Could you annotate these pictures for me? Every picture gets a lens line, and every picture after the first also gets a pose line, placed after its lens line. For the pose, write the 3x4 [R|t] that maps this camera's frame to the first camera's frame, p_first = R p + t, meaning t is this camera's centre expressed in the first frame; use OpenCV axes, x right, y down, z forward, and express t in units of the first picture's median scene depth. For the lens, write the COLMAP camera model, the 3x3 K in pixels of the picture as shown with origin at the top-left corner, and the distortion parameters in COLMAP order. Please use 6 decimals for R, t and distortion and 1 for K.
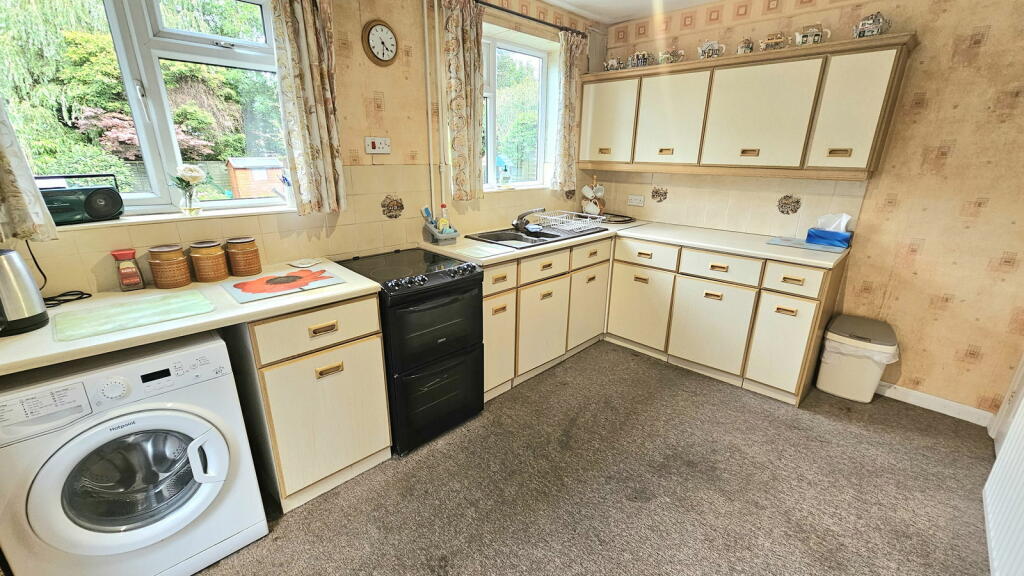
lens RADIAL K [[415.4, 0, 513.5], [0, 415.4, 289.3], [0, 0, 1]] dist [-0.000388, 0.000303]
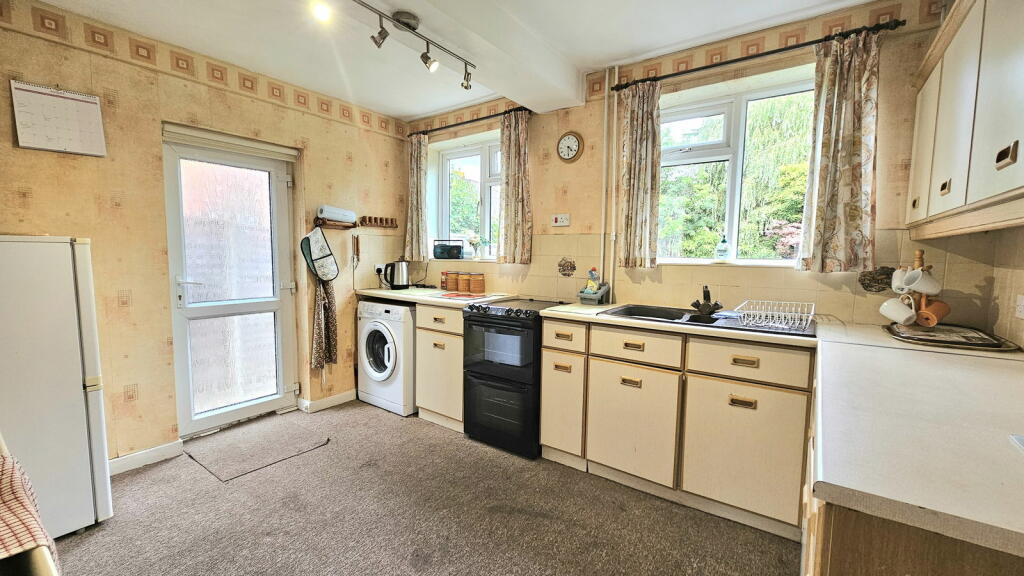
lens RADIAL K [[430.0, 0, 519.9], [0, 430.0, 289.5], [0, 0, 1]] dist [-0.000490, 0.000024]
pose [[0.163749, 0.076237, -0.983552, 0.958771], [-0.317078, 0.948173, 0.020705, -0.118779], [0.934156, 0.308473, 0.179435, 0.667518]]
